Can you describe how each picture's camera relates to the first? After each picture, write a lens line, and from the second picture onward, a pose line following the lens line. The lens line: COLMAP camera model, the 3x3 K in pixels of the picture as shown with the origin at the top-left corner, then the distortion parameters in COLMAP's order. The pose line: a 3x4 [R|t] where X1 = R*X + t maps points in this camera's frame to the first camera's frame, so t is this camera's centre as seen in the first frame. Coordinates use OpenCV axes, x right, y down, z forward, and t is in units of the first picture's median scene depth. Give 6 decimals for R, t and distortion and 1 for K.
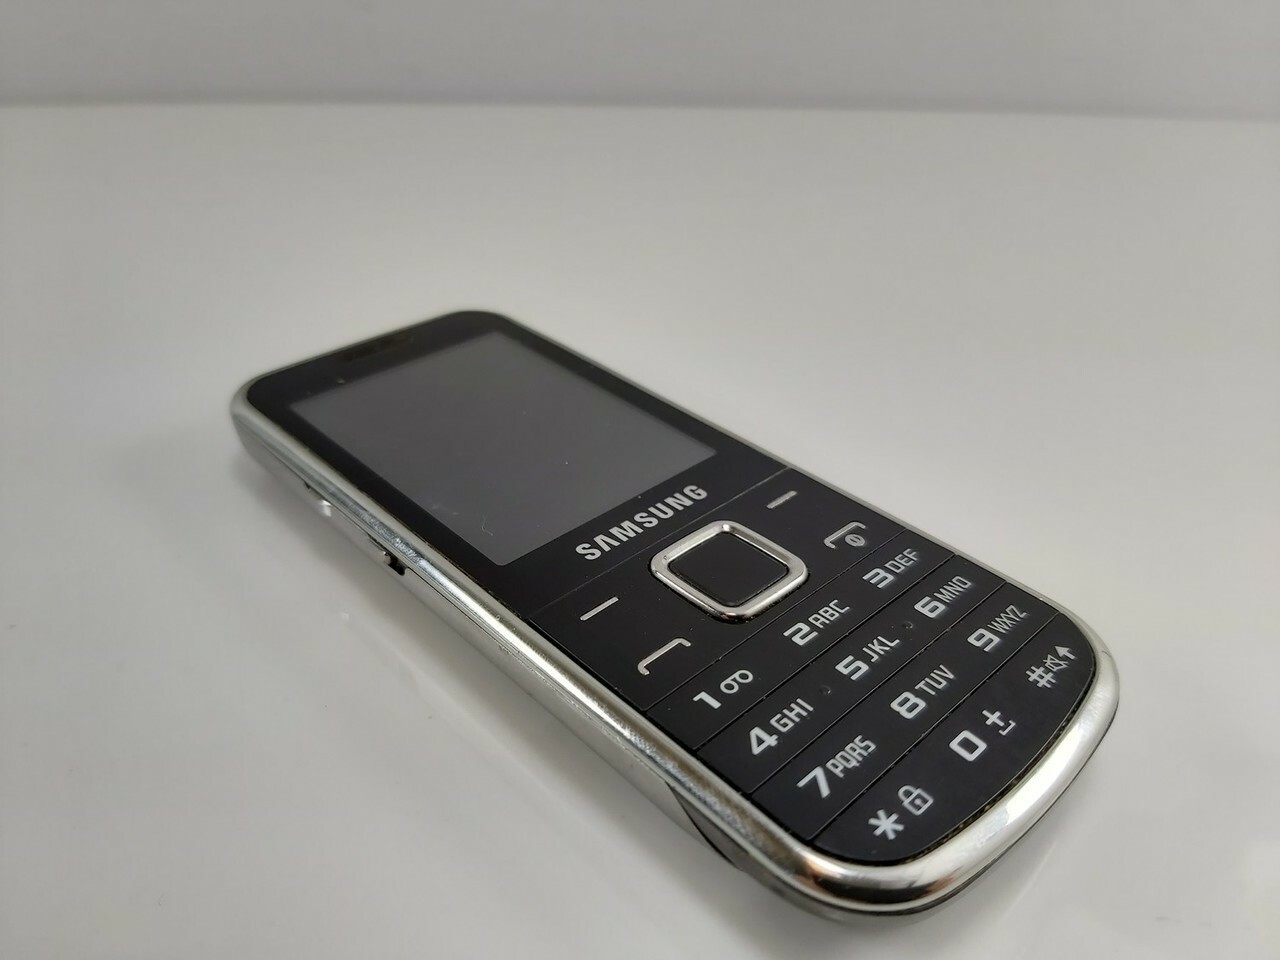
lens RADIAL K [[1038.3, 0, 640.0], [0, 1038.3, 480.0], [0, 0, 1]] dist [-0.095765, -0.001600]
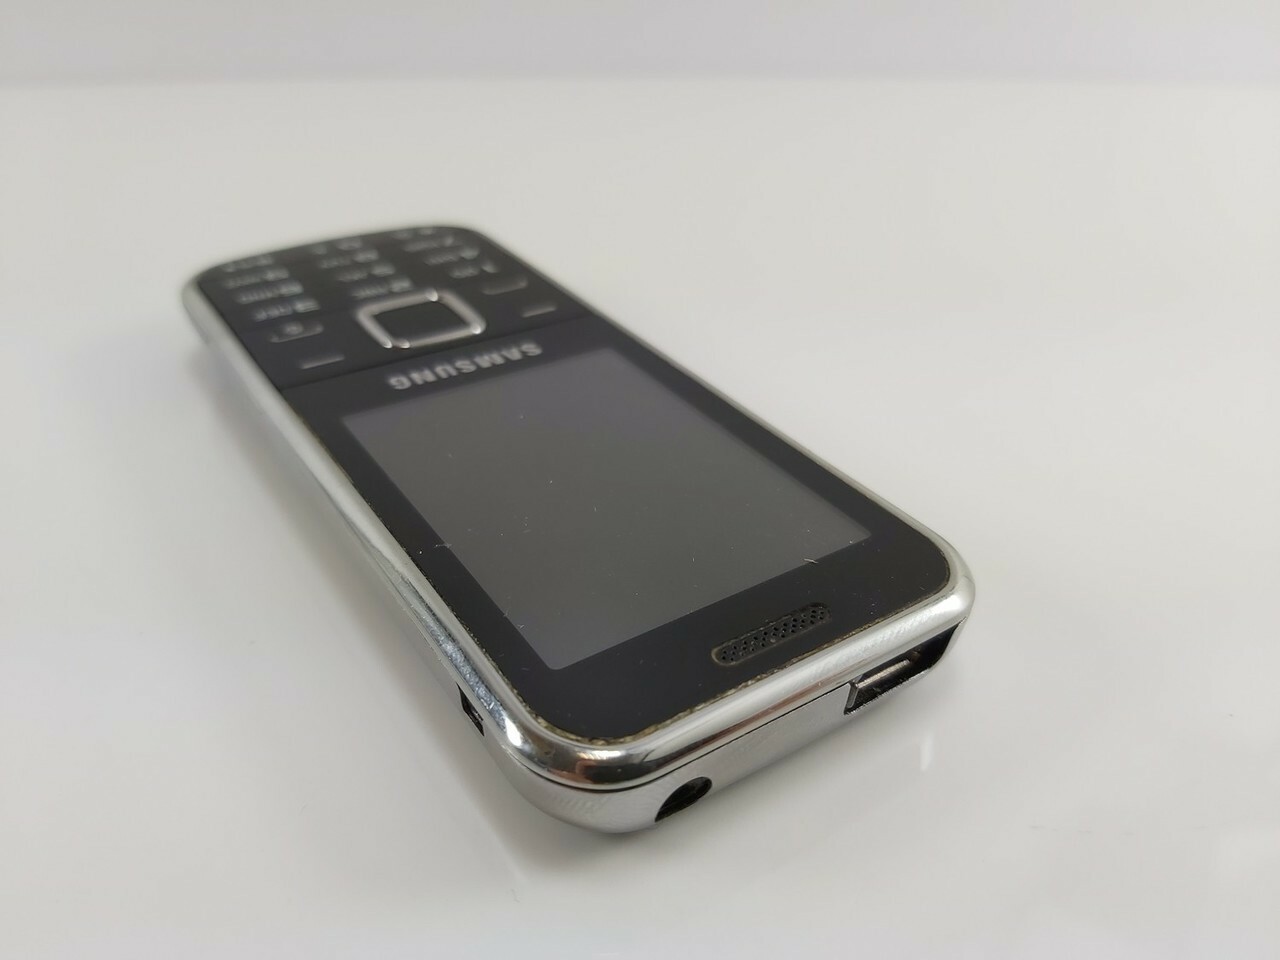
lens RADIAL K [[1067.5, 0, 640.0], [0, 1067.5, 480.0], [0, 0, 1]] dist [0.004674, -0.002940]
pose [[-0.983320, -0.143405, 0.111876, -0.352154], [0.044465, 0.406897, 0.912391, -1.027479], [-0.176364, 0.902147, -0.393734, 1.745724]]
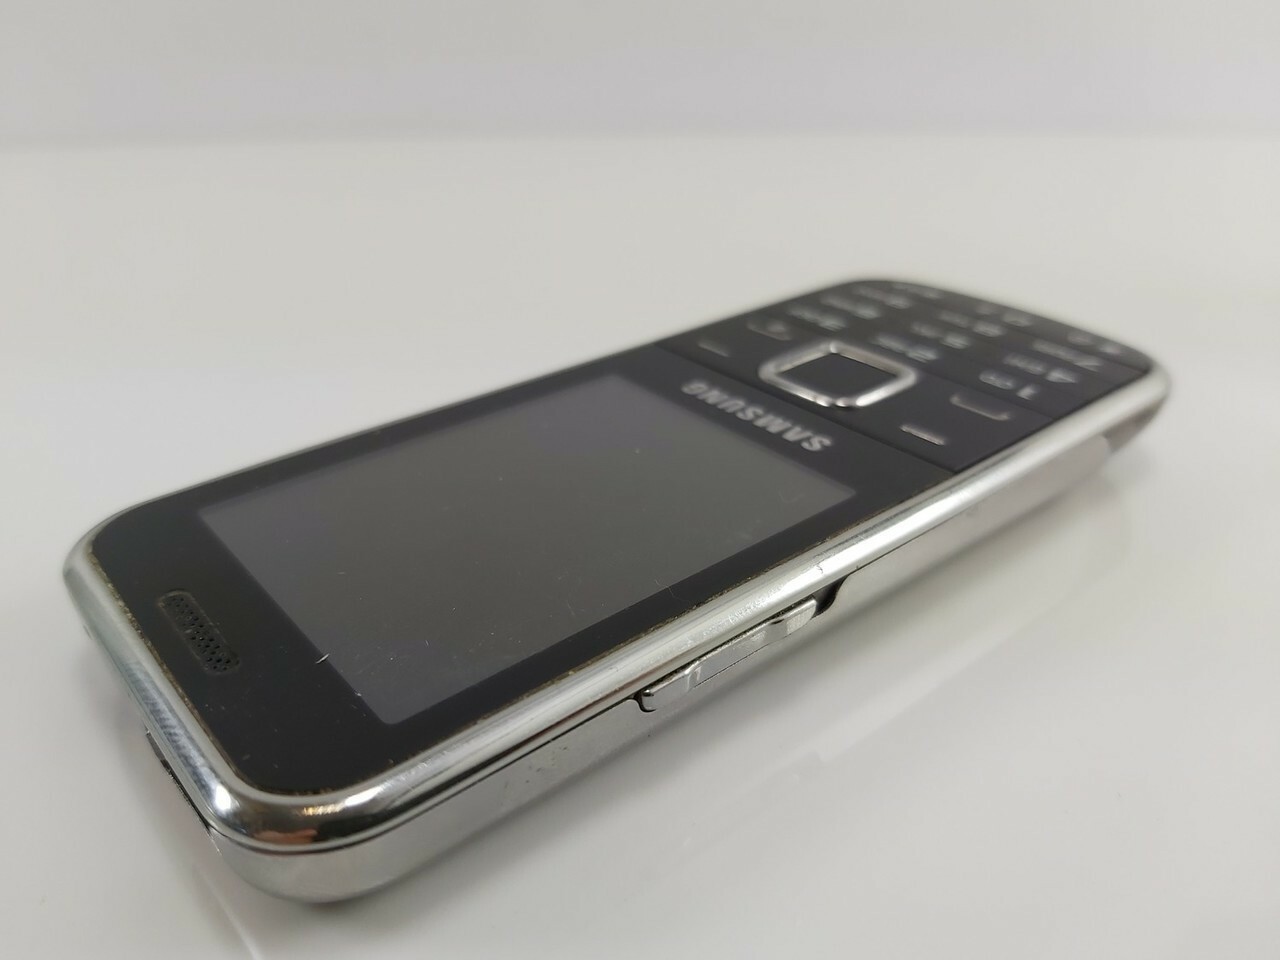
lens RADIAL K [[1067.5, 0, 640.0], [0, 1067.5, 480.0], [0, 0, 1]] dist [0.004674, -0.002940]
pose [[0.065265, -0.511833, 0.856602, -0.955397], [0.554604, 0.732241, 0.395269, -0.392397], [-0.829551, 0.449278, 0.331654, 0.937692]]
